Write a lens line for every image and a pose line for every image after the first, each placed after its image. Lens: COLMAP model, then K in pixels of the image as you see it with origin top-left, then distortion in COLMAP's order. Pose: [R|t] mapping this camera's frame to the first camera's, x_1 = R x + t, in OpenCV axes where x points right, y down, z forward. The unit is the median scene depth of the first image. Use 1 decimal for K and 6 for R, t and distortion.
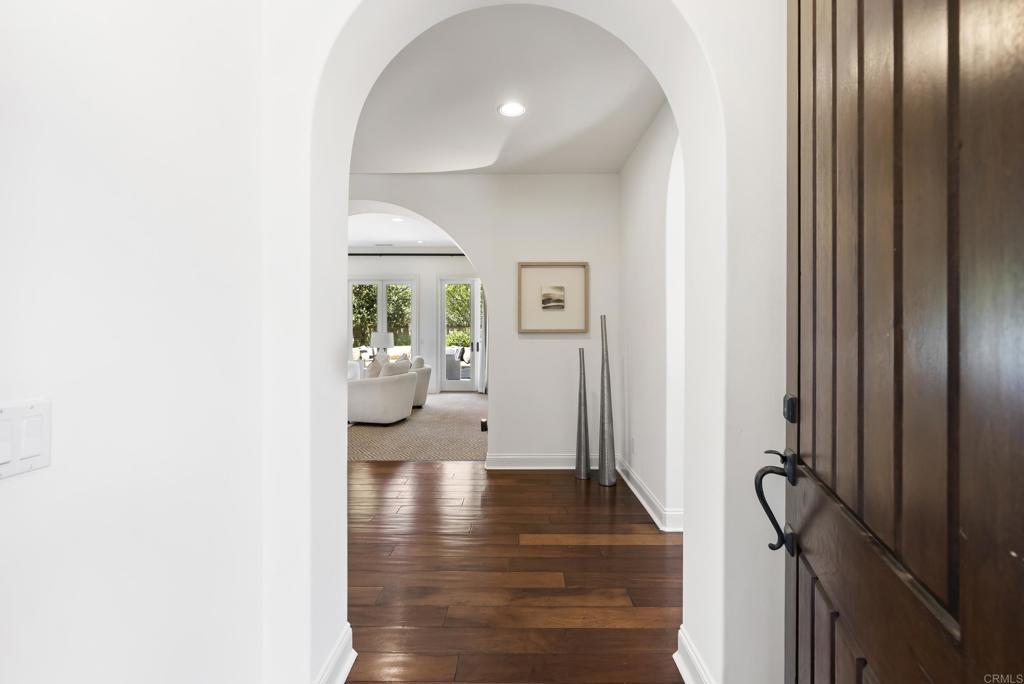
lens RADIAL K [[467.4, 0, 512.1], [0, 467.4, 337.7], [0, 0, 1]] dist [-0.009691, 0.002526]
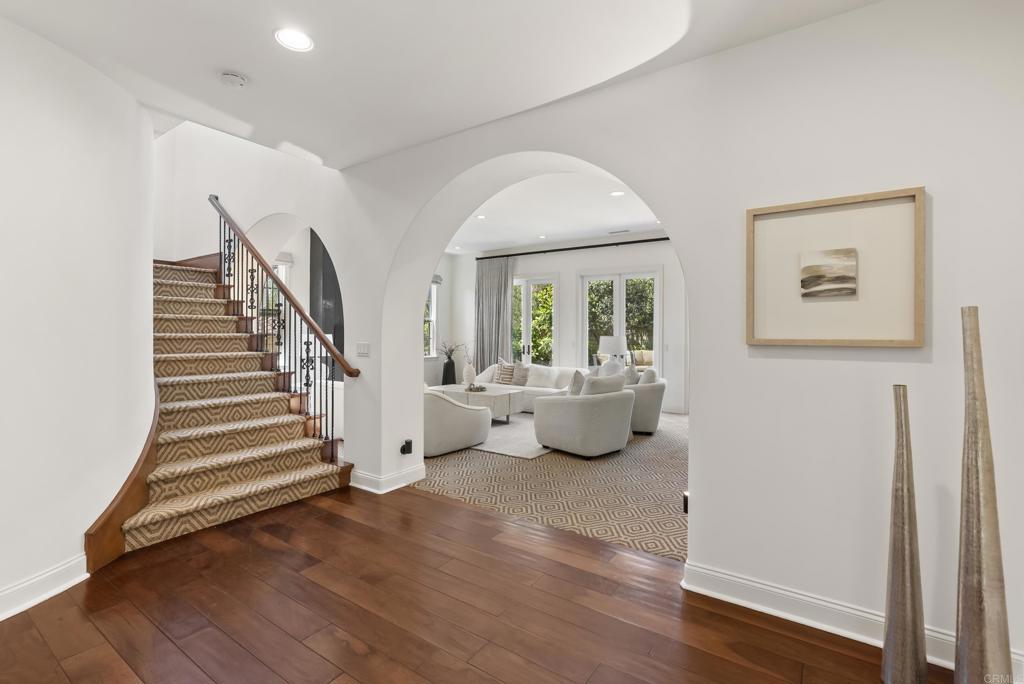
lens RADIAL K [[467.4, 0, 514.5], [0, 467.4, 335.5], [0, 0, 1]] dist [-0.009691, 0.002526]
pose [[0.832243, 0.005892, -0.554379, 0.084686], [-0.009192, 0.999953, -0.003172, -0.017745], [0.554334, 0.007736, 0.832258, 0.424716]]
